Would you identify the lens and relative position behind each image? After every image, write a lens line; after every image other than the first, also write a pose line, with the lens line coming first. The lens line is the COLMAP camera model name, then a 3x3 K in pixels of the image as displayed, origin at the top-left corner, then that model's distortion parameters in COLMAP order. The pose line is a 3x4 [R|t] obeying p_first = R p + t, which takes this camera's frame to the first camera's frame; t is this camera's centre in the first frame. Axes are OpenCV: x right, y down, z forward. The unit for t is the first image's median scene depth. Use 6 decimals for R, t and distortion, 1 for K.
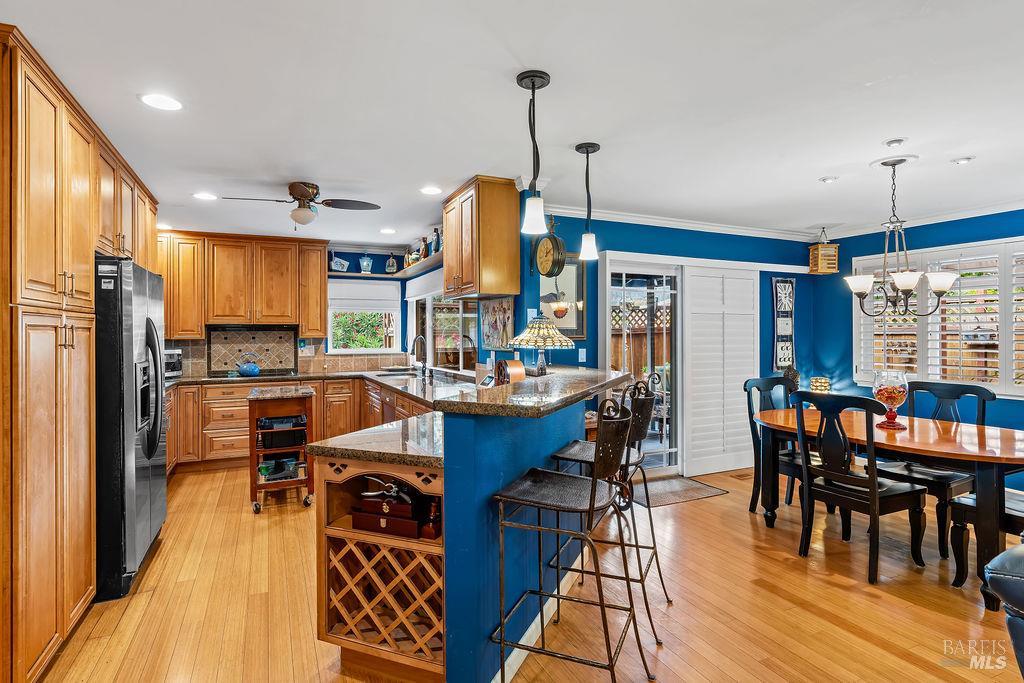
lens RADIAL K [[532.8, 0, 512.3], [0, 532.8, 331.4], [0, 0, 1]] dist [-0.002994, -0.000815]
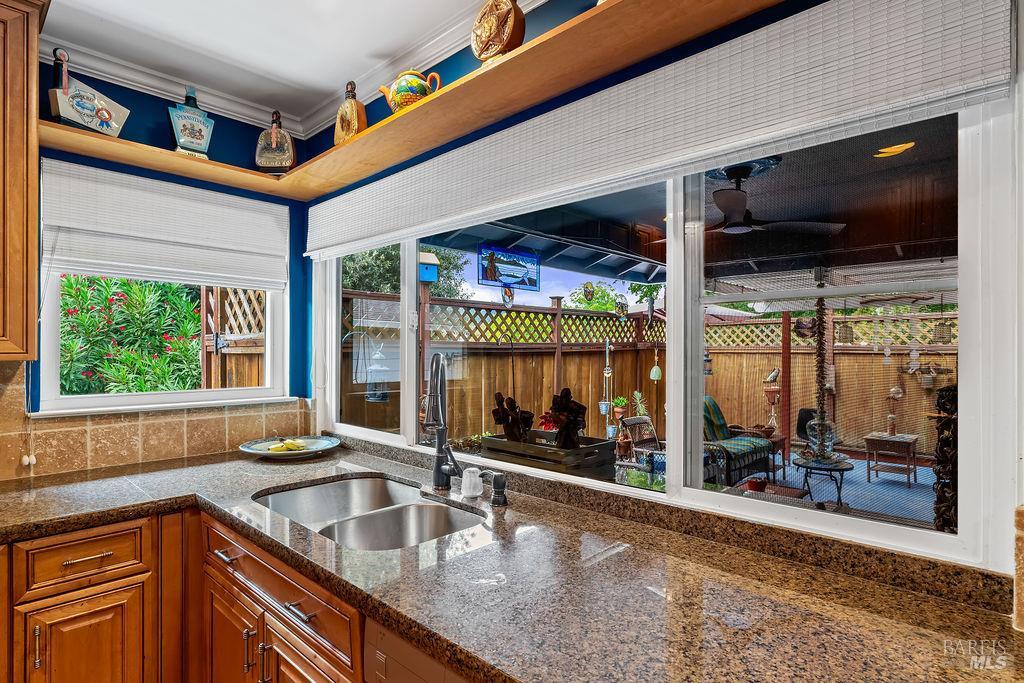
lens RADIAL K [[530.6, 0, 509.4], [0, 530.6, 349.3], [0, 0, 1]] dist [-0.003385, 0.000401]
pose [[0.929095, 0.006262, 0.369787, -0.238969], [-0.007131, 0.999974, 0.000983, 0.004509], [-0.369772, -0.003550, 0.929116, 0.707114]]
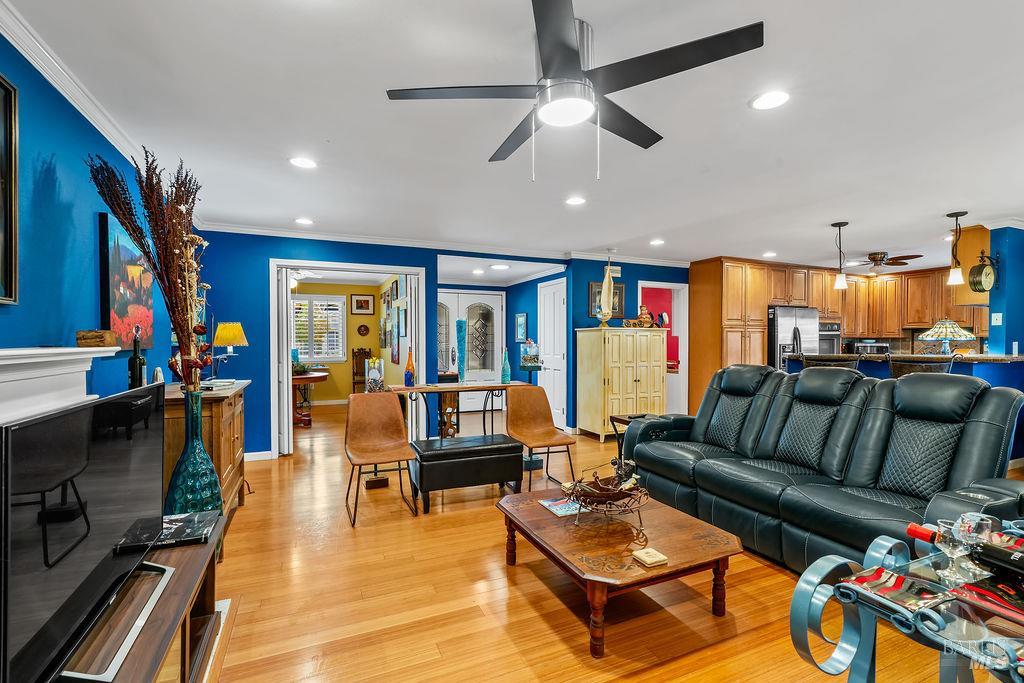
lens RADIAL K [[466.5, 0, 517.0], [0, 466.5, 343.9], [0, 0, 1]] dist [-0.002348, 0.000648]
pose [[-0.006177, 0.015000, -0.999868, 0.822937], [0.003365, 0.999882, 0.014980, 0.008479], [0.999975, -0.003272, -0.006227, -0.158890]]
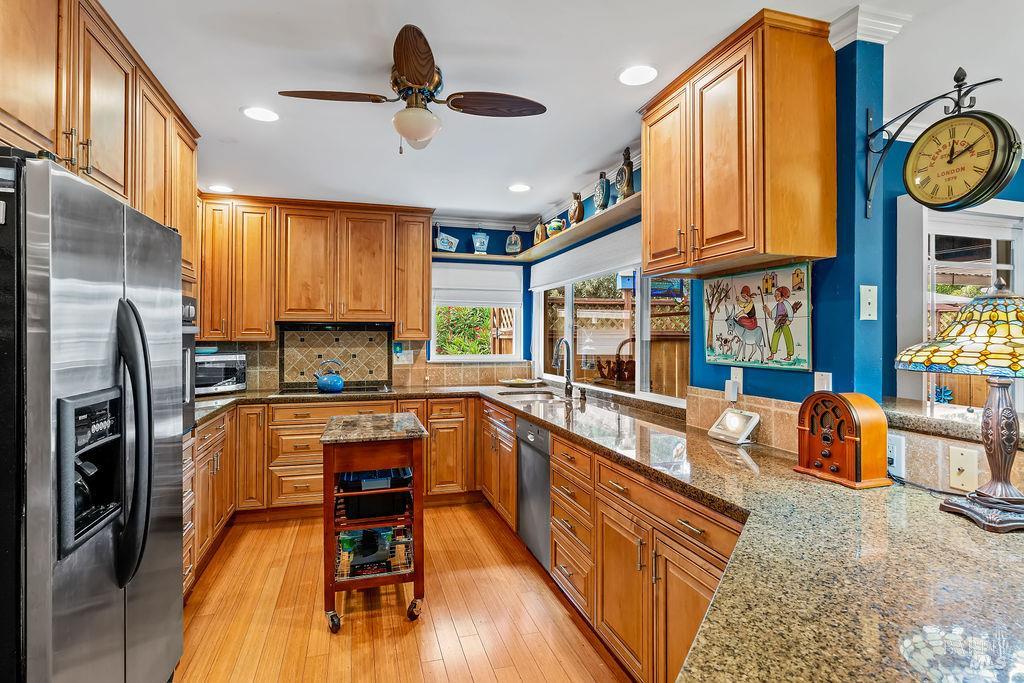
lens RADIAL K [[524.3, 0, 508.7], [0, 524.3, 330.1], [0, 0, 1]] dist [-0.000259, 0.000517]
pose [[0.989132, 0.005043, -0.146942, -0.141494], [-0.006175, 0.999955, -0.007246, 0.002532], [0.146899, 0.008075, 0.989119, 0.312041]]
